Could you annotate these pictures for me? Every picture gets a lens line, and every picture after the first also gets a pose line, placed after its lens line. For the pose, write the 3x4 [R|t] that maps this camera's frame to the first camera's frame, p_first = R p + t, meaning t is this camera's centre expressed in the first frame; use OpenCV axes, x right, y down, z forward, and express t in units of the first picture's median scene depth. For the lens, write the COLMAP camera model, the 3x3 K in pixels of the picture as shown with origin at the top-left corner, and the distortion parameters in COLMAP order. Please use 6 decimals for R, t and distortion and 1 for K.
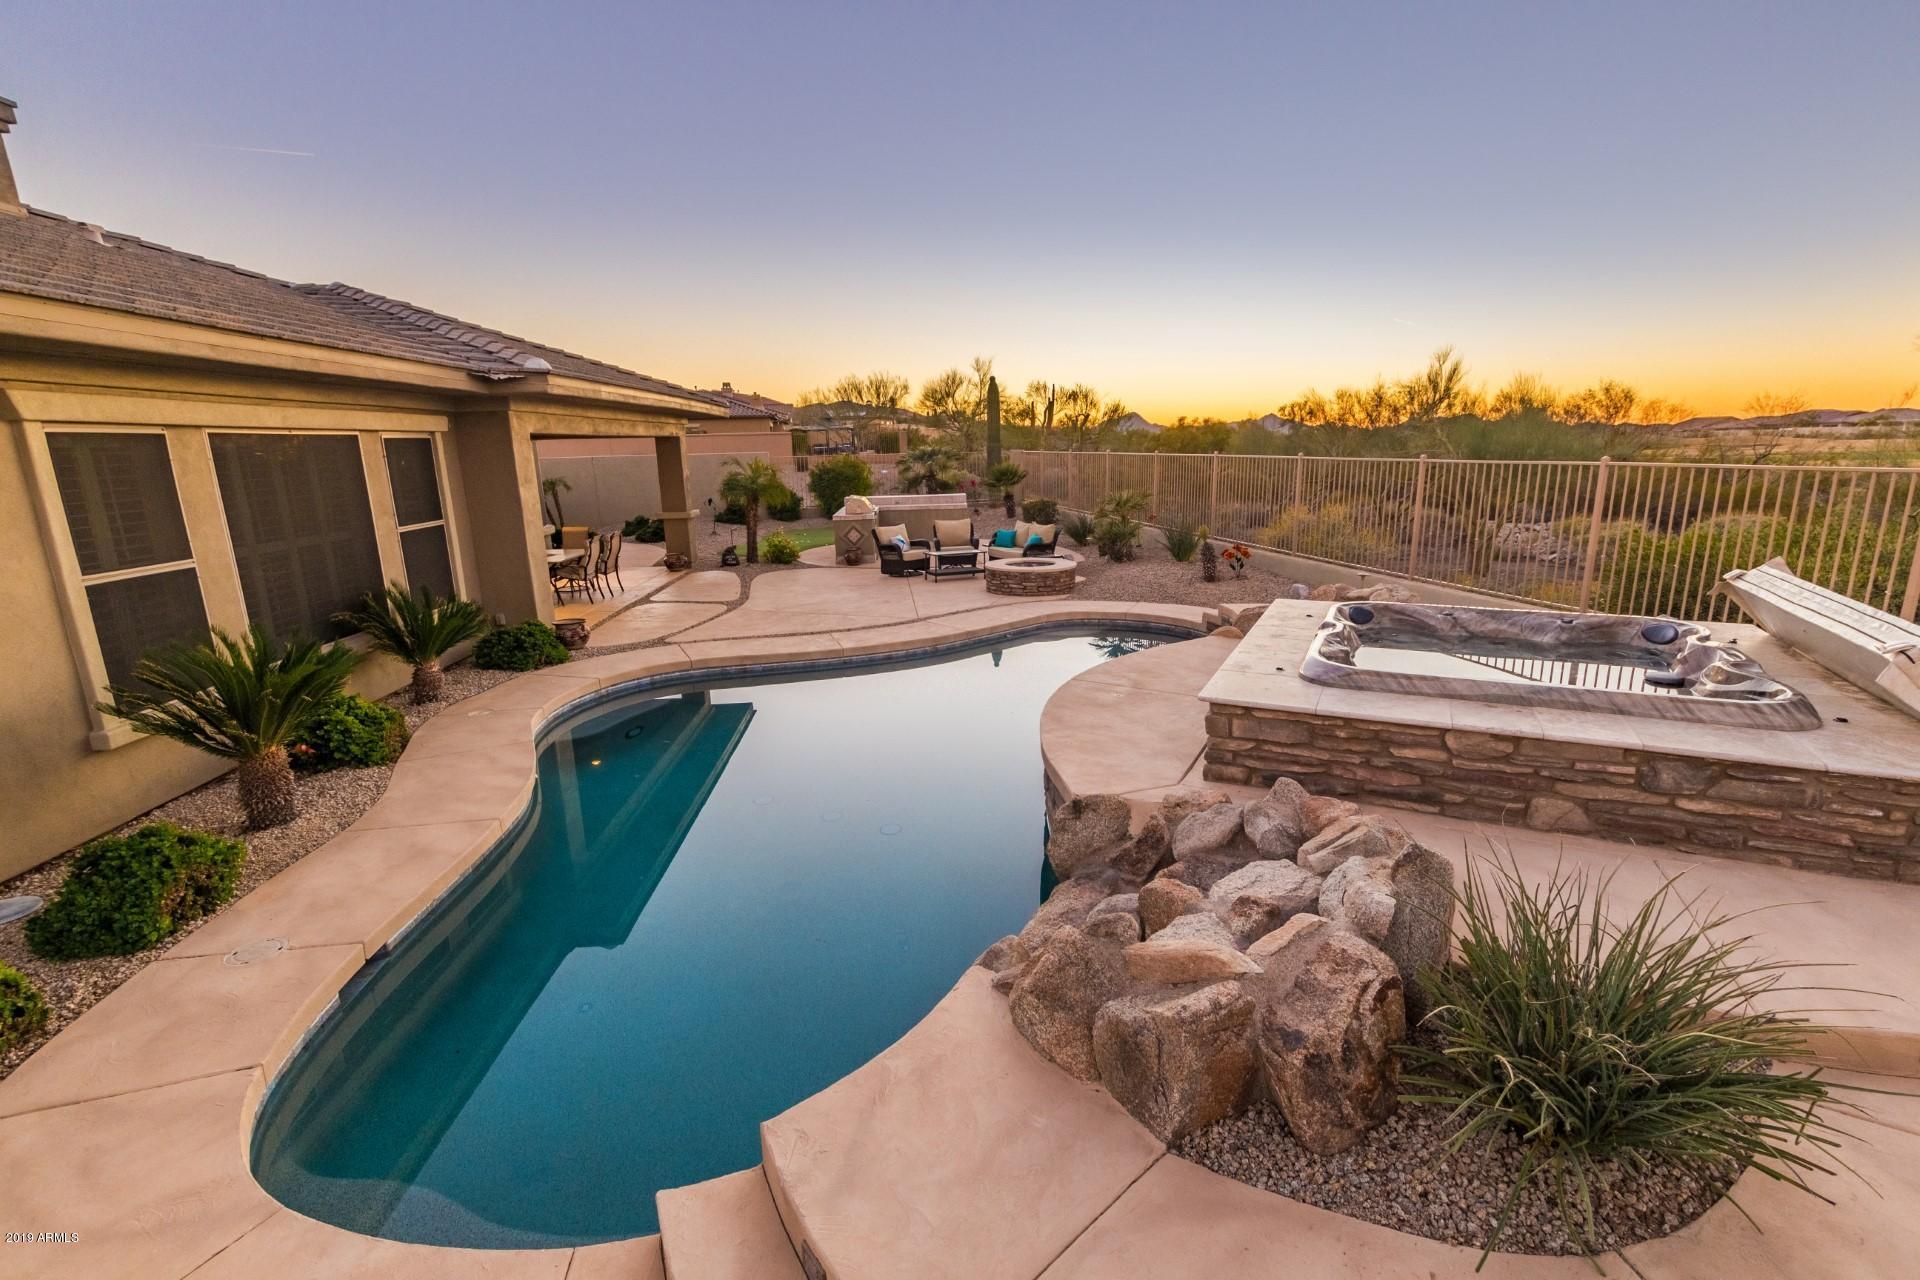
lens RADIAL K [[862.0, 0, 967.3], [0, 862.0, 644.9], [0, 0, 1]] dist [0.013550, -0.007285]
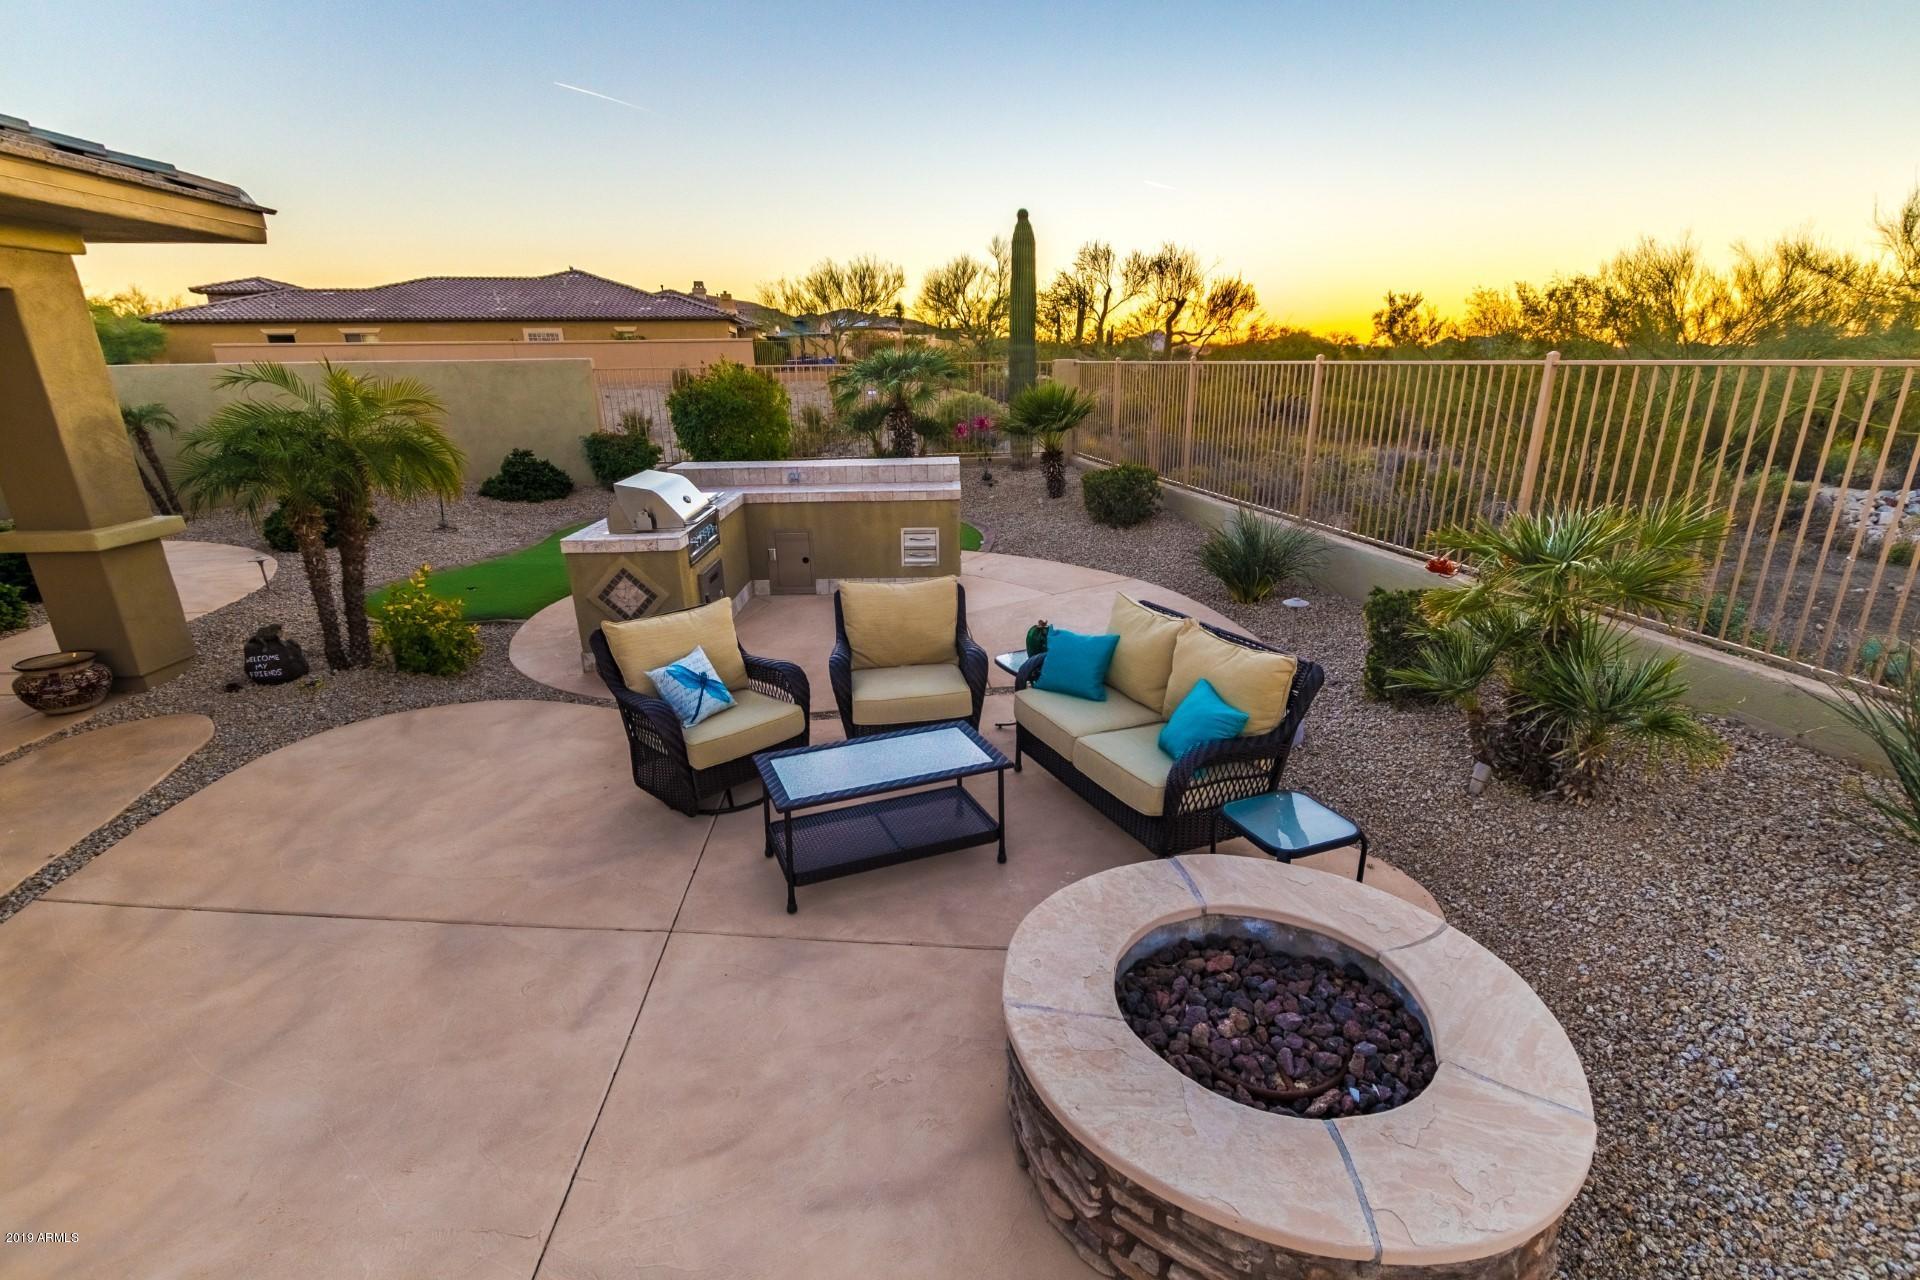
lens RADIAL K [[862.0, 0, 967.3], [0, 862.0, 644.9], [0, 0, 1]] dist [0.013550, -0.007285]
pose [[0.999767, 0.014137, -0.016283, 0.006528], [-0.012647, 0.996022, 0.088200, -0.080110], [0.017465, -0.087974, 0.995970, 0.375719]]
